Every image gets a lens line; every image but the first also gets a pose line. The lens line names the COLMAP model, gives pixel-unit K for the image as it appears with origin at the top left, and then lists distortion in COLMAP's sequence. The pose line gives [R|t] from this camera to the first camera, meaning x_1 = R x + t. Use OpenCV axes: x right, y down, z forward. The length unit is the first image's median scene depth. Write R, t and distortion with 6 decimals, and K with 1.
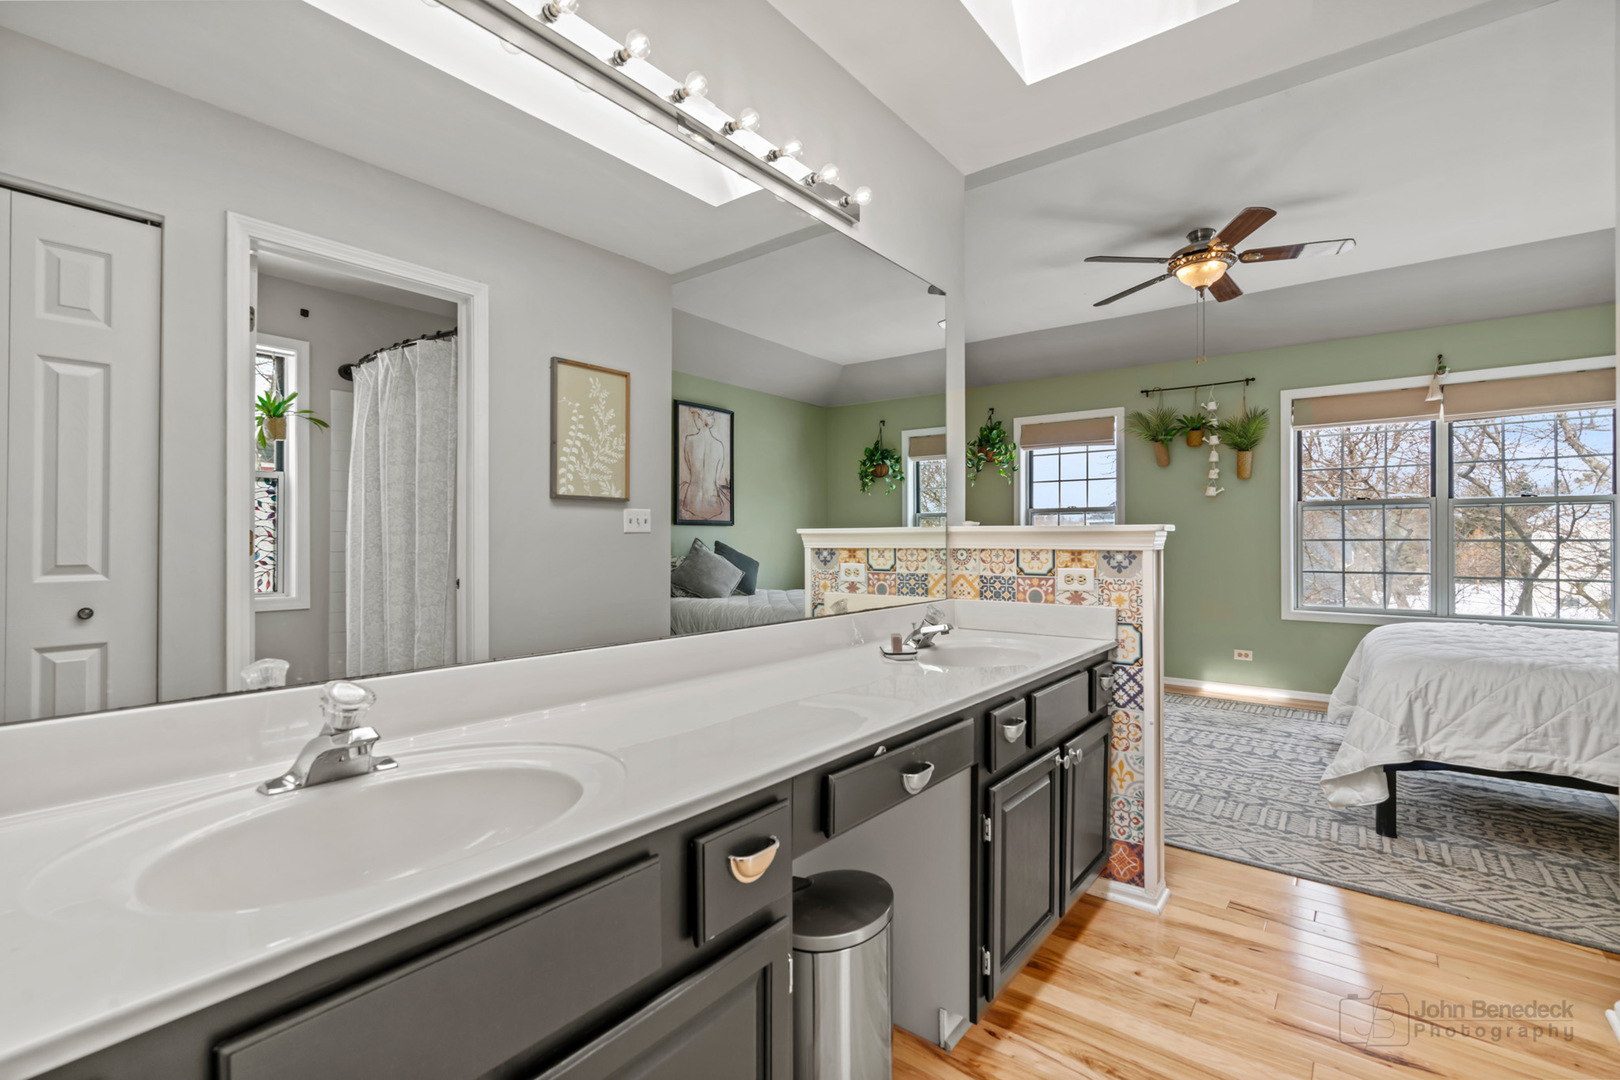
lens RADIAL K [[733.5, 0, 811.8], [0, 733.5, 544.7], [0, 0, 1]] dist [-0.015689, 0.008724]
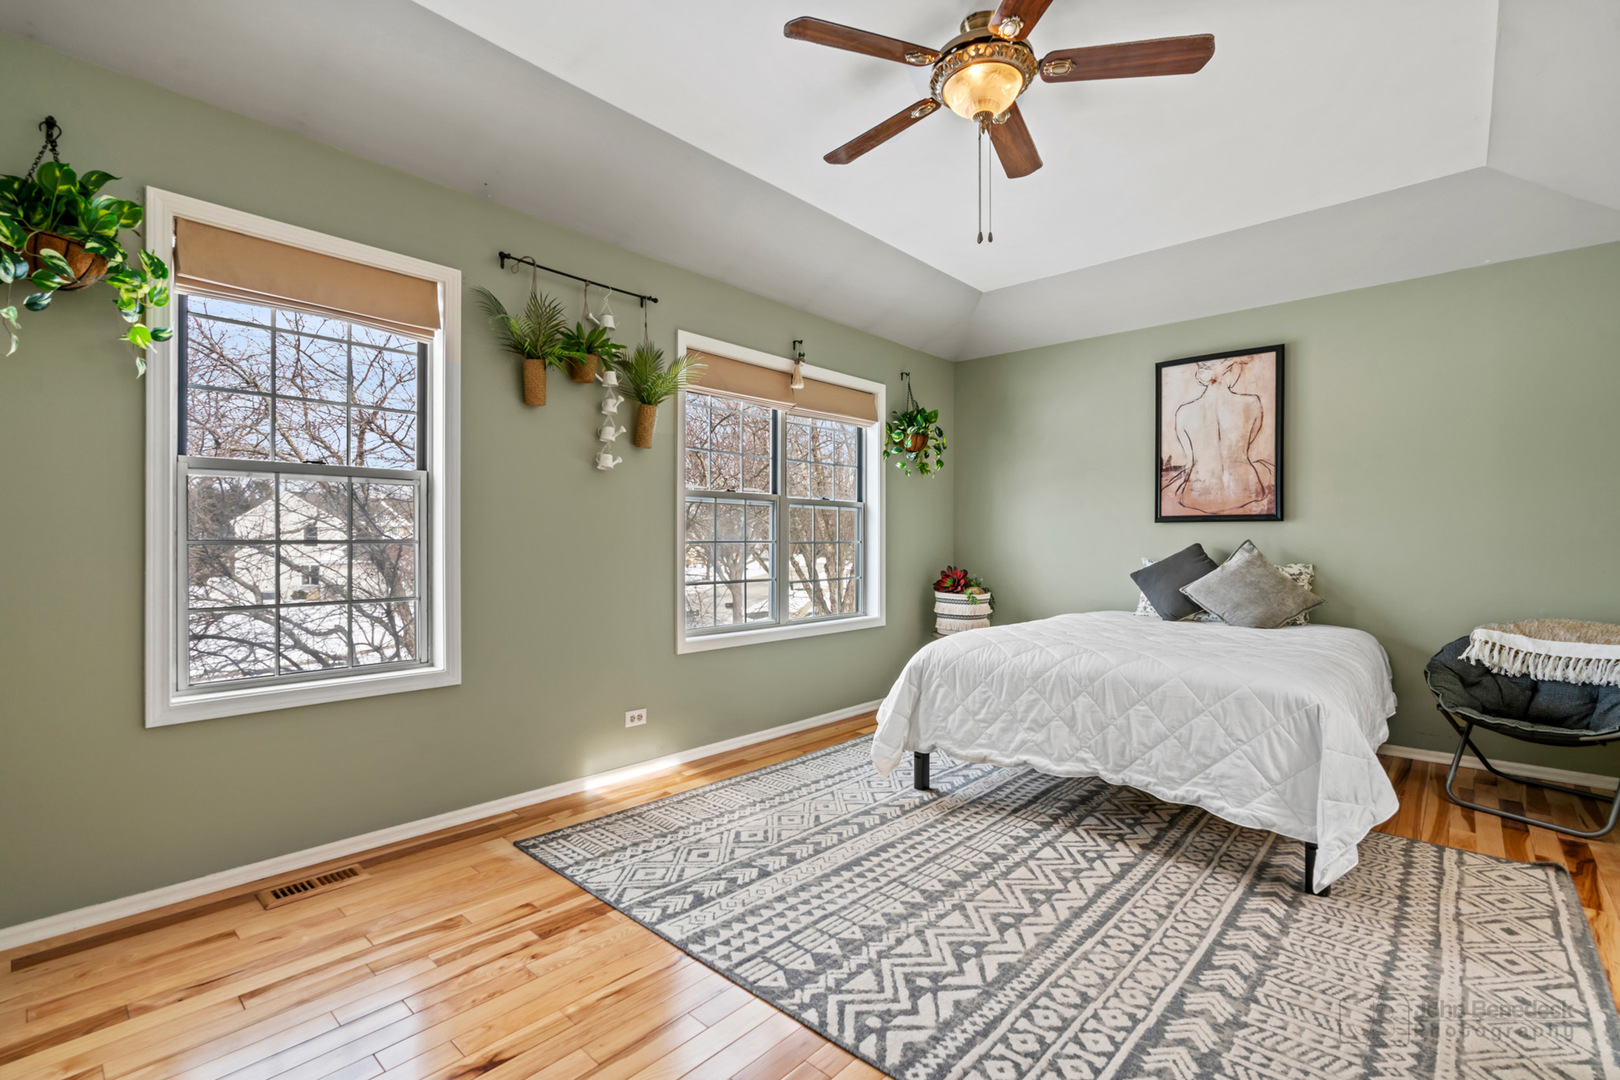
lens RADIAL K [[733.5, 0, 811.8], [0, 733.5, 544.7], [0, 0, 1]] dist [-0.015689, 0.008724]
pose [[0.069612, -0.007173, 0.997548, -0.022907], [0.002376, 0.999973, 0.007025, -0.003629], [-0.997571, 0.001881, 0.069627, 0.363345]]
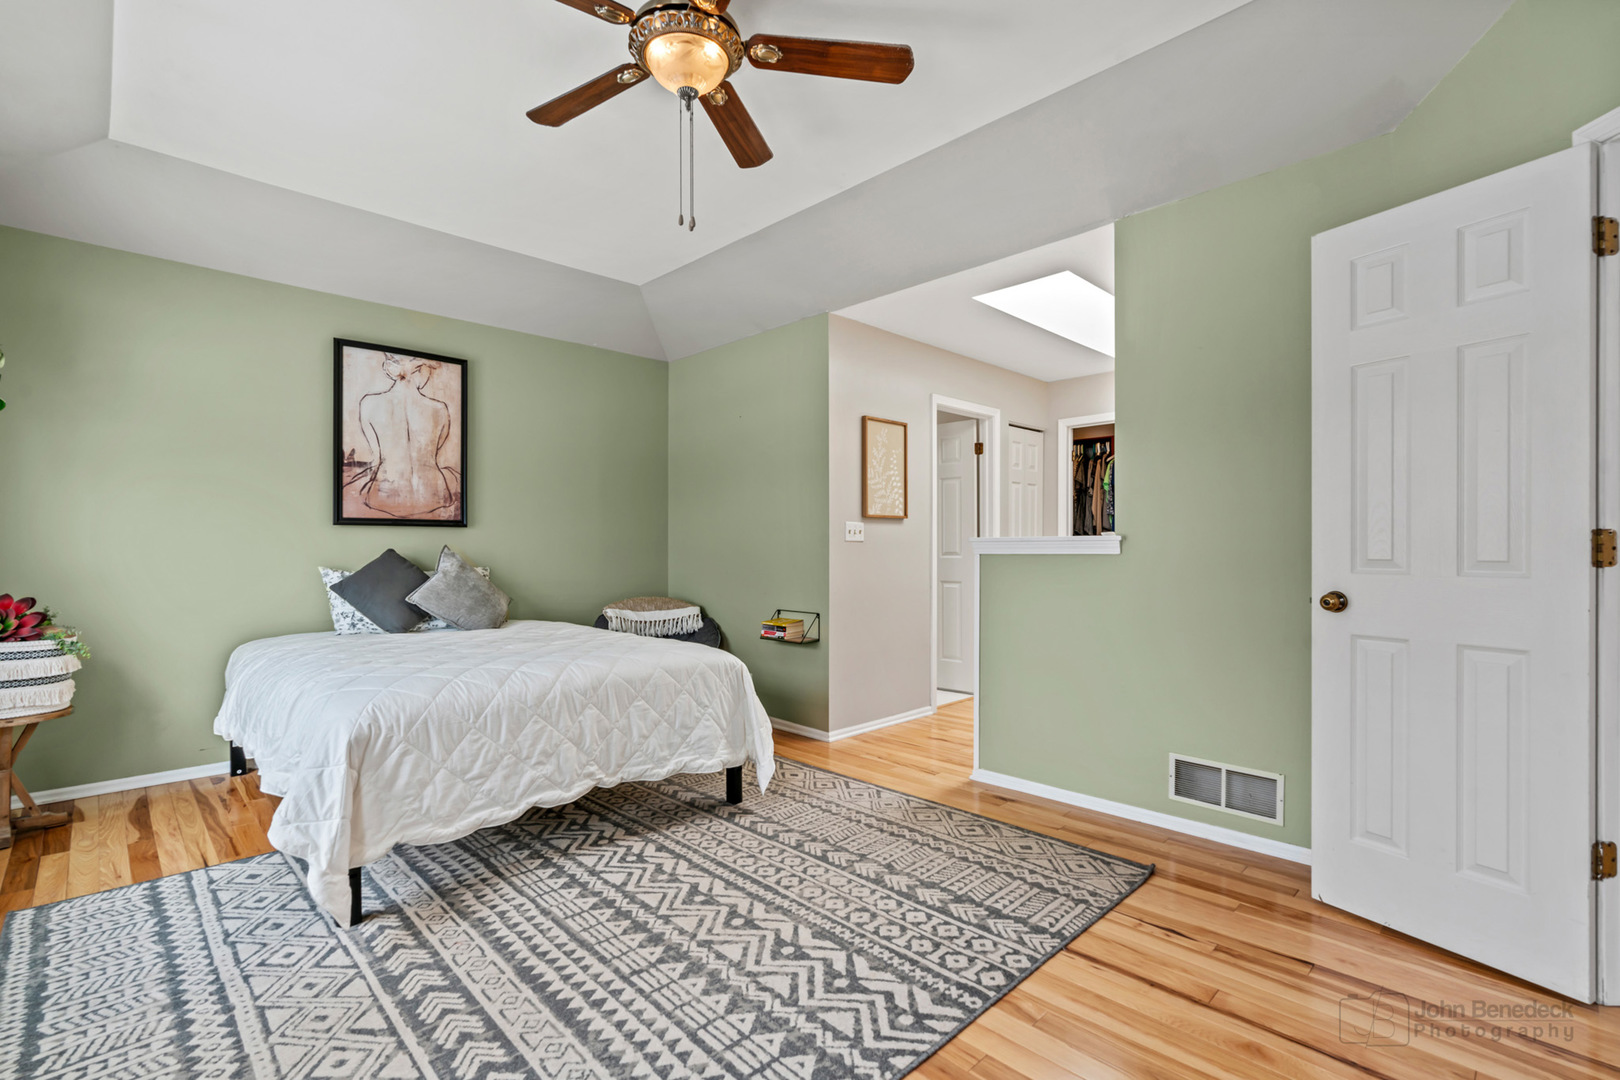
lens RADIAL K [[733.5, 0, 811.8], [0, 733.5, 544.7], [0, 0, 1]] dist [-0.015689, 0.008724]
pose [[-0.991505, -0.002135, 0.130053, 0.122423], [-0.001752, 0.999994, 0.003062, -0.004518], [-0.130059, 0.002808, -0.991502, 0.511010]]
